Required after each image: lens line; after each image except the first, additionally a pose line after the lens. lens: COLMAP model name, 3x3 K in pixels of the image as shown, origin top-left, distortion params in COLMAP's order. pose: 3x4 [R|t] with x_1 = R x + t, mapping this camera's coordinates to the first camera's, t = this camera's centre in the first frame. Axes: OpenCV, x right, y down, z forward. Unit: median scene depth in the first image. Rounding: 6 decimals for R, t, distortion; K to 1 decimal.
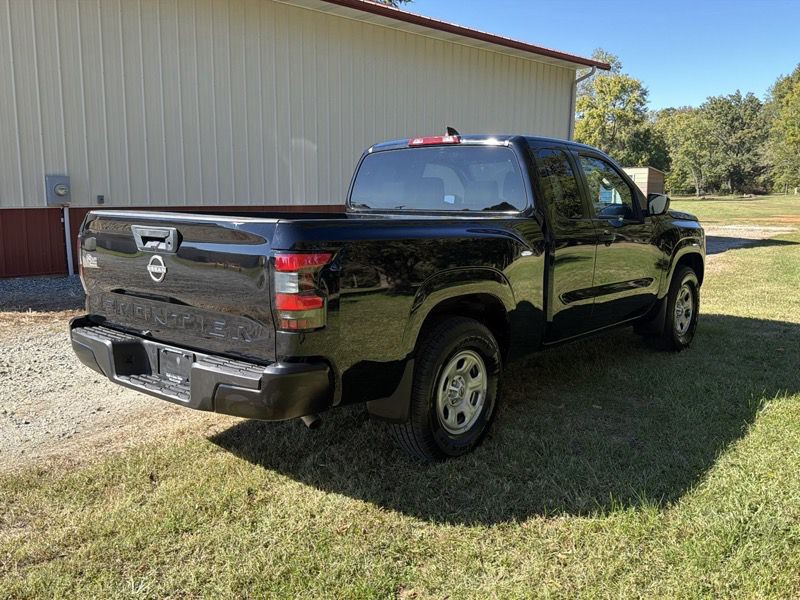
lens RADIAL K [[732.8, 0, 413.5], [0, 732.8, 300.4], [0, 0, 1]] dist [0.032752, 0.000000]
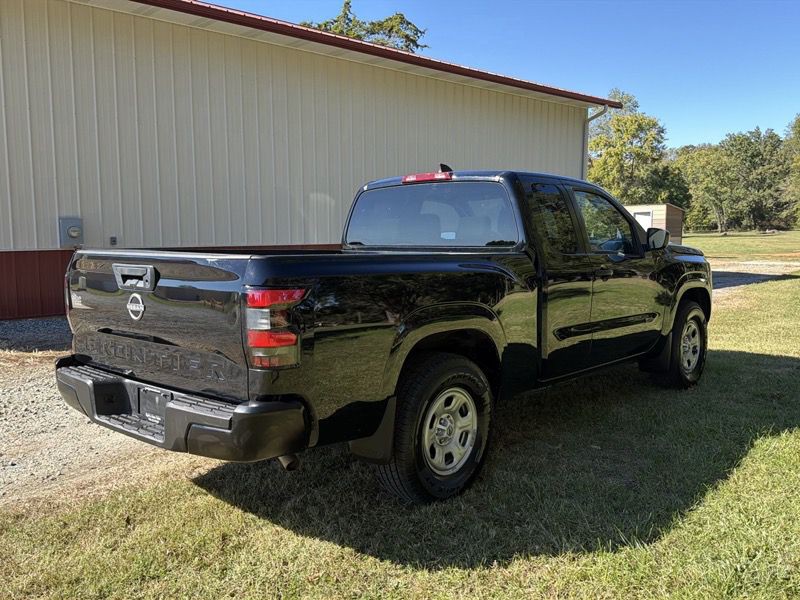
lens RADIAL K [[732.8, 0, 411.9], [0, 732.8, 291.7], [0, 0, 1]] dist [0.032752, 0.000000]
pose [[0.999473, -0.008218, -0.031404, 0.045359], [0.006172, 0.997885, -0.064715, 0.002602], [0.031869, 0.064487, 0.997410, 0.016368]]
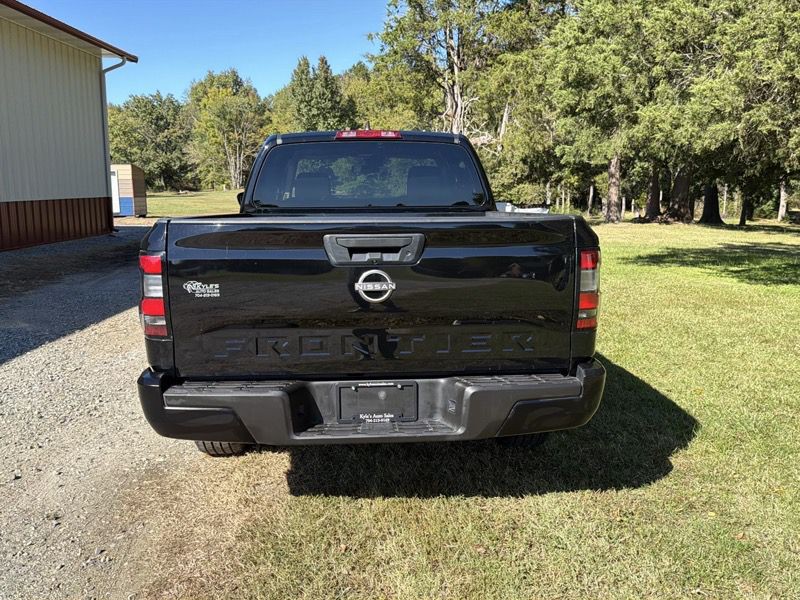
lens RADIAL K [[732.8, 0, 412.8], [0, 732.8, 298.6], [0, 0, 1]] dist [0.032752, 0.000000]
pose [[0.732961, -0.114206, 0.670615, -0.706323], [0.113412, 0.992525, 0.045072, -0.049929], [-0.670750, 0.043019, 0.740435, 0.310747]]
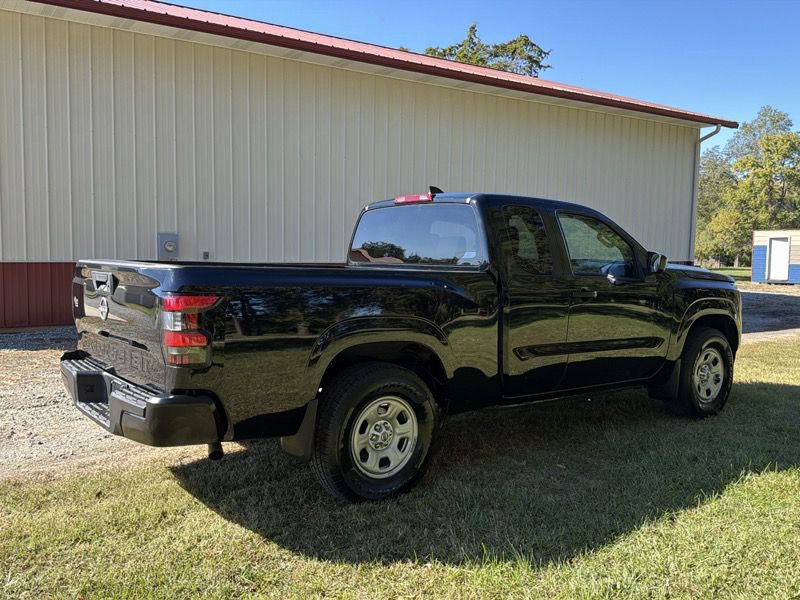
lens RADIAL K [[732.8, 0, 410.4], [0, 732.8, 300.5], [0, 0, 1]] dist [0.032752, 0.000000]
pose [[0.976476, 0.023534, -0.214337, 0.299198], [-0.041181, 0.996083, -0.078246, 0.011799], [0.211656, 0.085232, 0.973621, -0.014621]]
